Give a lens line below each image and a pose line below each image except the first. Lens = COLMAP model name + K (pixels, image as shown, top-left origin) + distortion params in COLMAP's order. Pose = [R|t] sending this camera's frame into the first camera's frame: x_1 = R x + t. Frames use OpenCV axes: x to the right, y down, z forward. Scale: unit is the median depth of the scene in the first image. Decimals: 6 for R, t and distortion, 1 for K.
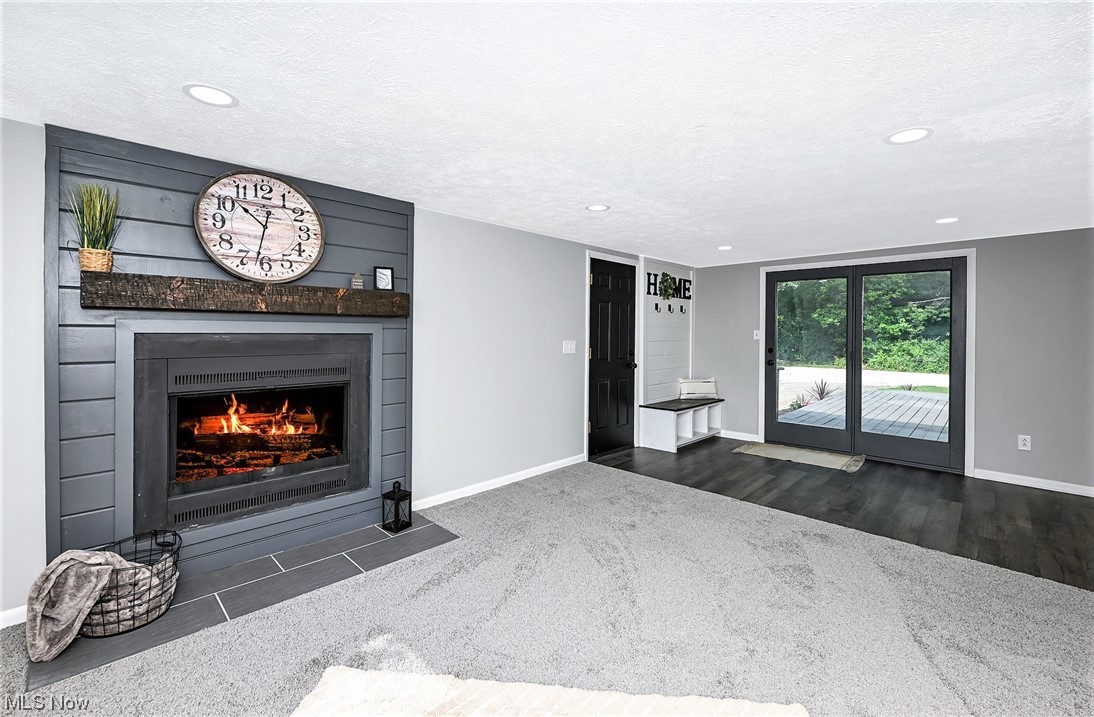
lens RADIAL K [[443.9, 0, 523.0], [0, 443.9, 335.0], [0, 0, 1]] dist [-0.002455, -0.000281]
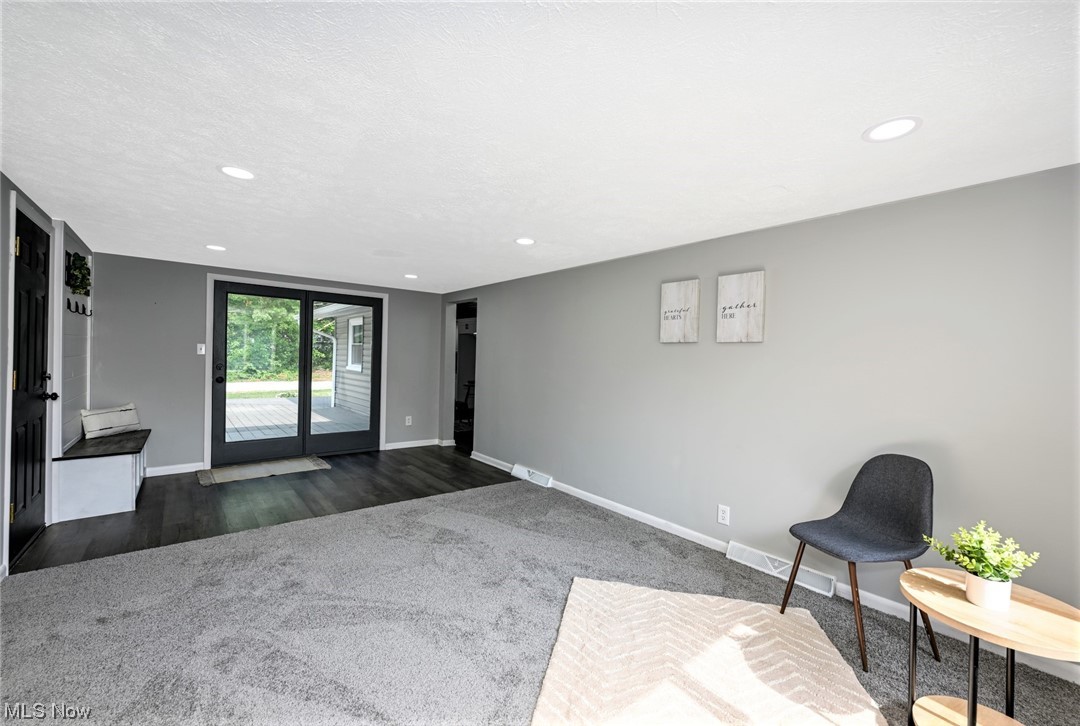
lens RADIAL K [[434.5, 0, 540.8], [0, 434.5, 361.2], [0, 0, 1]] dist [-0.000558, 0.000177]
pose [[0.118029, -0.011162, 0.992947, -0.348610], [-0.022796, 0.999643, 0.013947, -0.005089], [-0.992748, -0.024282, 0.117733, 0.322083]]
